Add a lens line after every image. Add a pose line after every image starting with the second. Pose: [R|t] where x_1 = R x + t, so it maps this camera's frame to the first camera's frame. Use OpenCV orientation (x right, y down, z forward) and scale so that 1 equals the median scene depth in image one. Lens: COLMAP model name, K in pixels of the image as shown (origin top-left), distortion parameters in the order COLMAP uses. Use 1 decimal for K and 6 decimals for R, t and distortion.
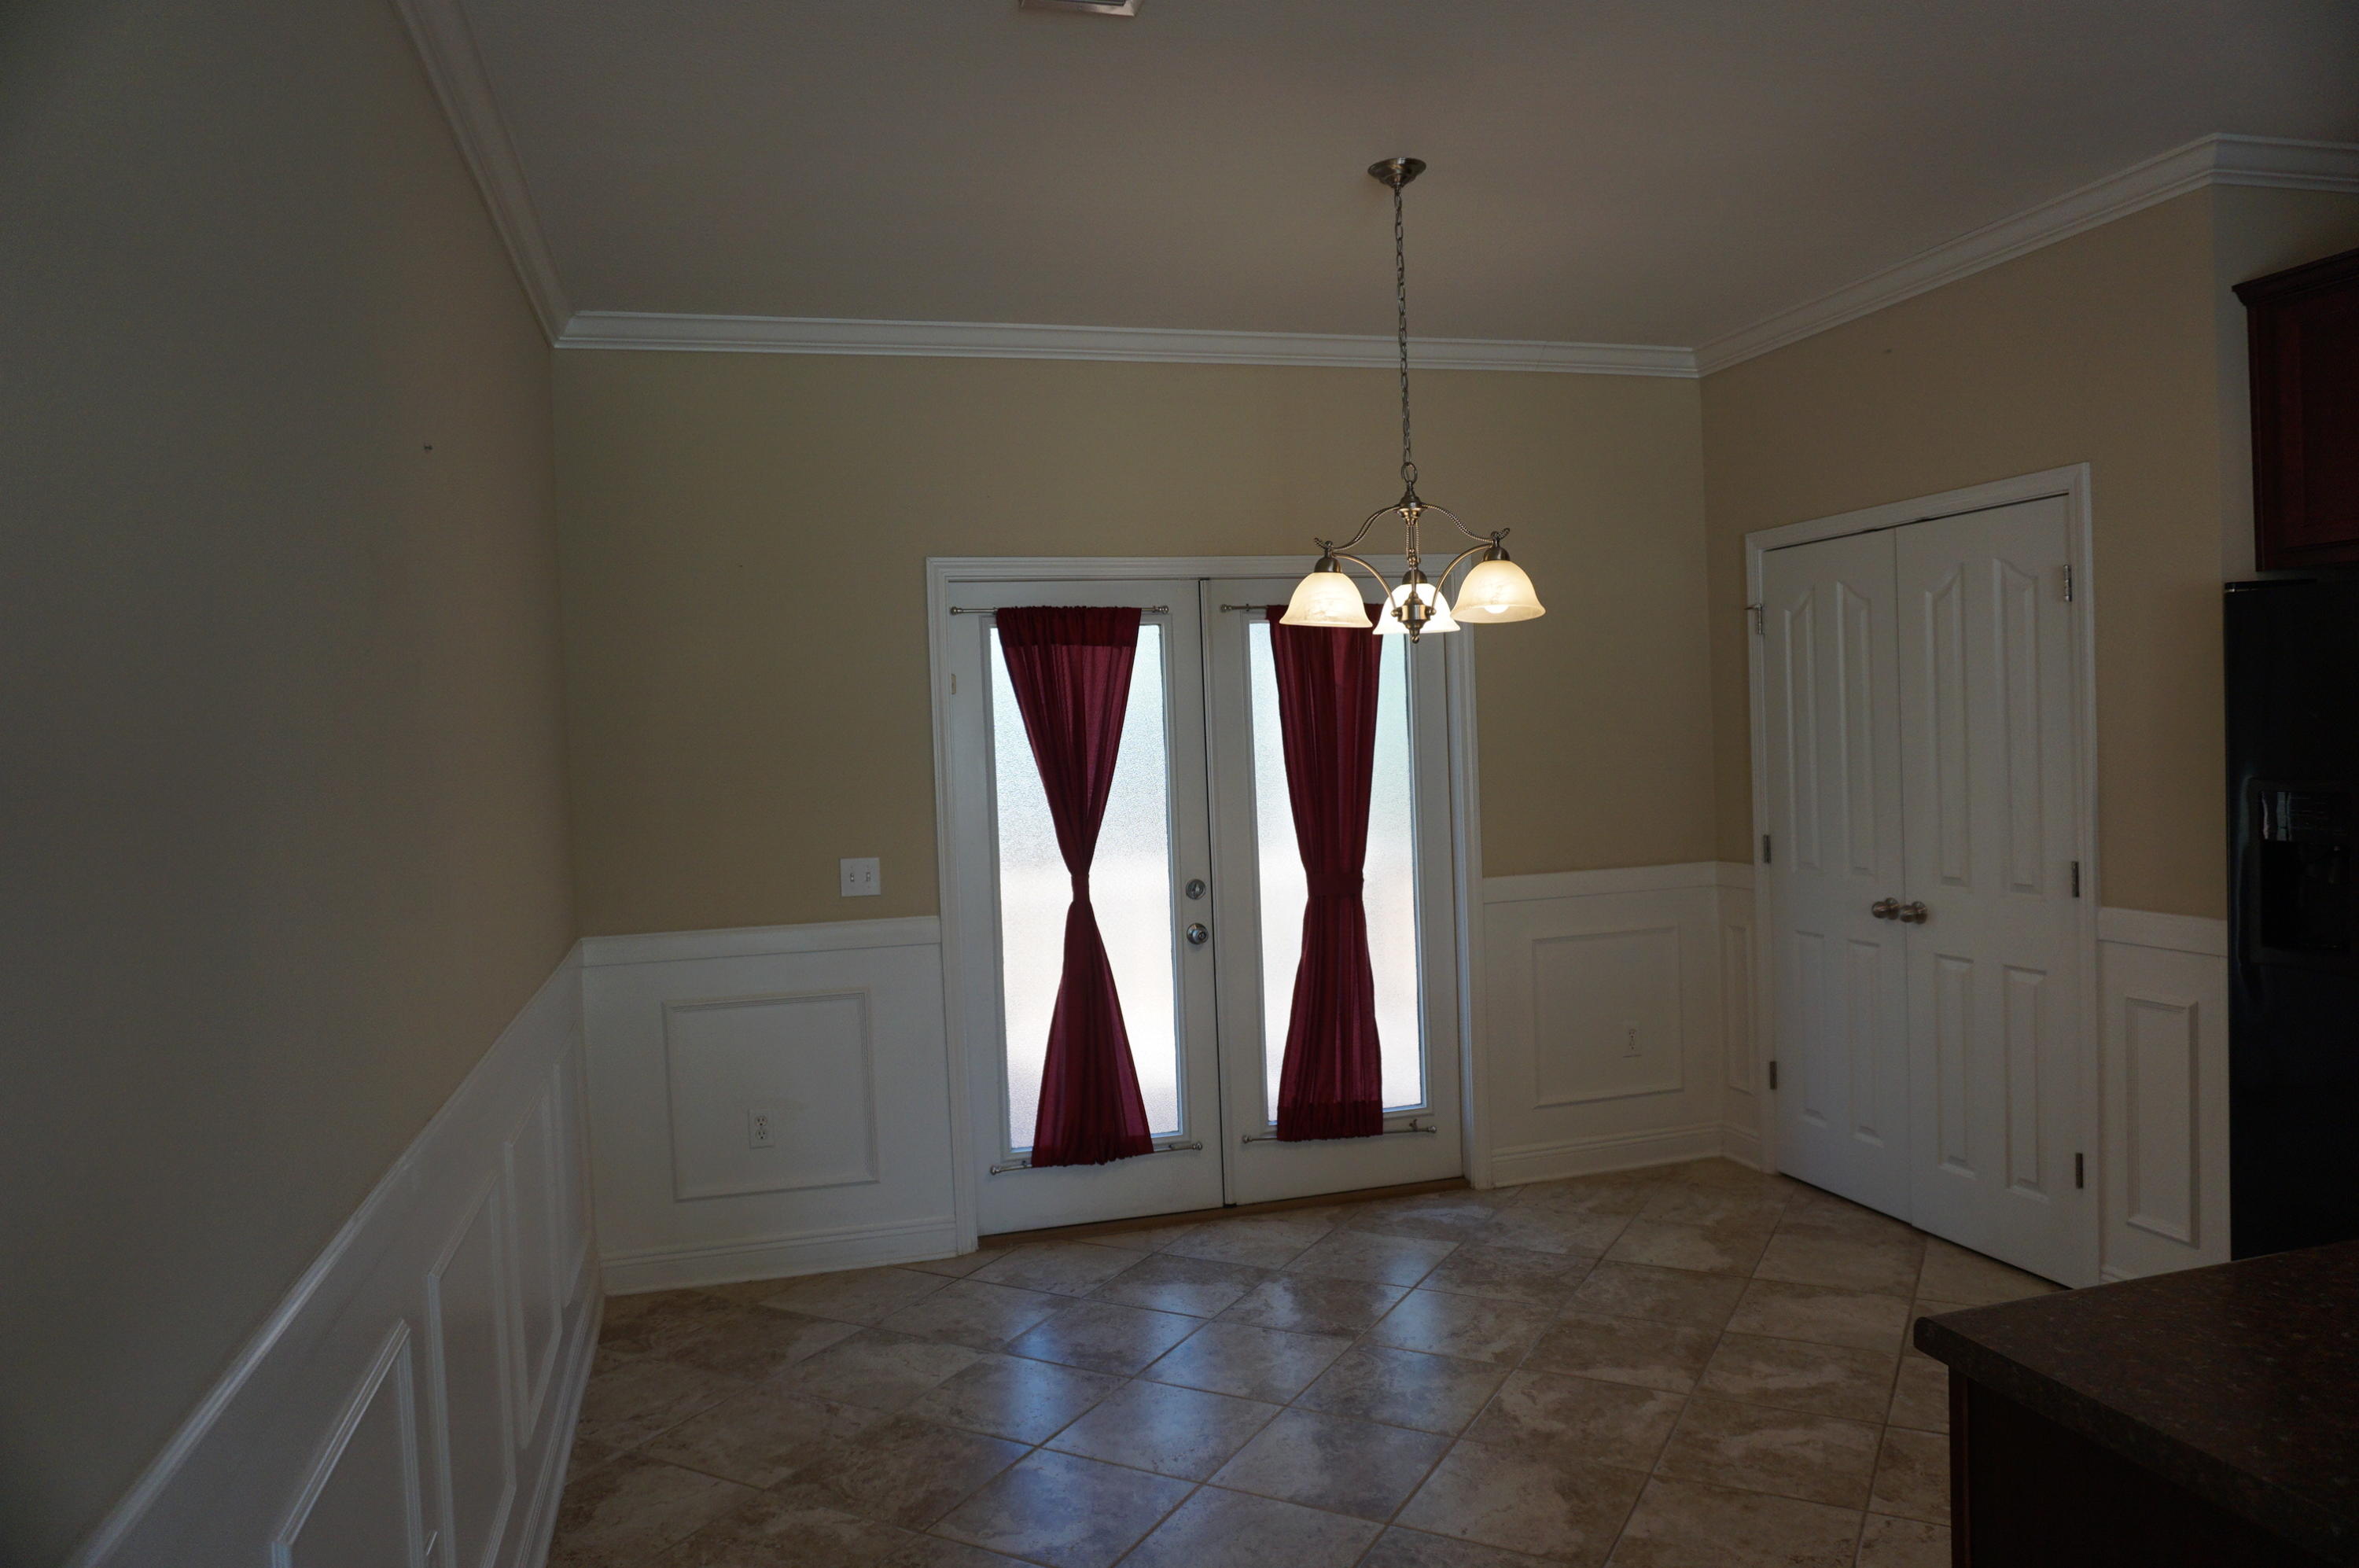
lens RADIAL K [[1587.7, 0, 1177.6], [0, 1587.7, 790.3], [0, 0, 1]] dist [-0.052925, 0.035650]
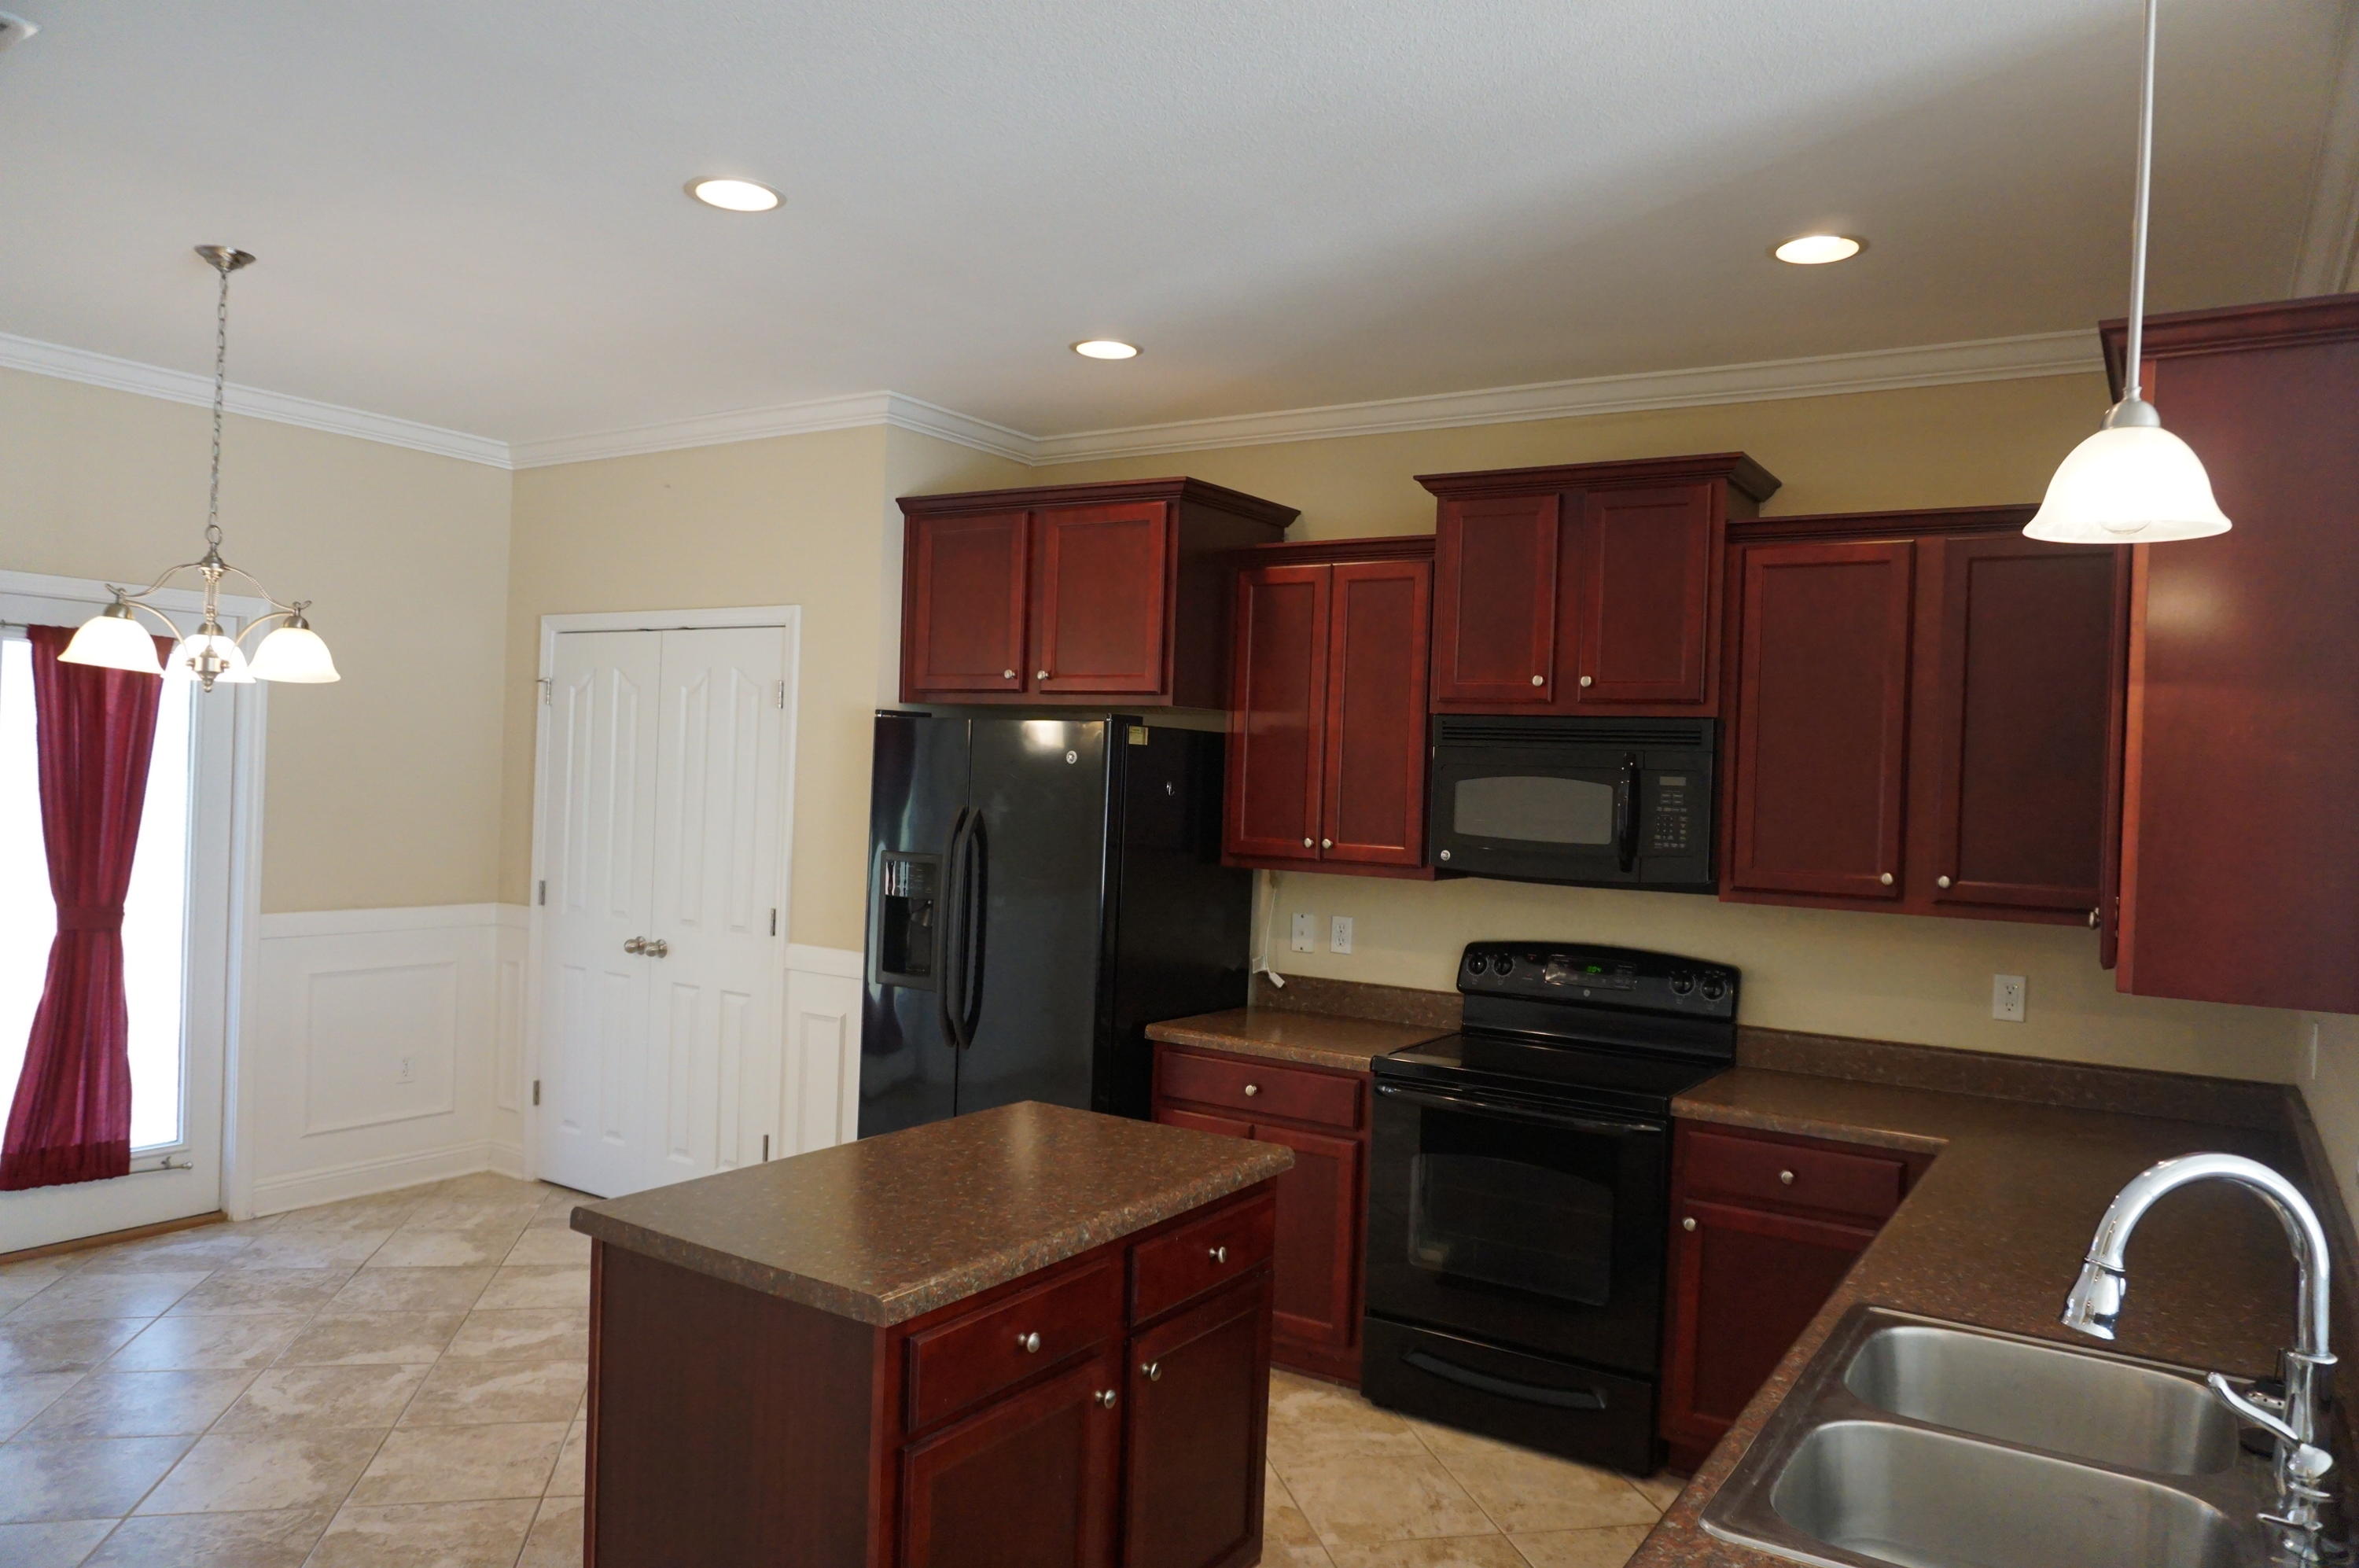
lens RADIAL K [[1587.7, 0, 1177.6], [0, 1587.7, 790.3], [0, 0, 1]] dist [-0.052925, 0.035650]
pose [[0.752254, 0.065681, 0.655591, -0.041361], [-0.046603, 0.997831, -0.046495, -0.006801], [-0.657223, 0.004423, 0.753683, -0.208665]]
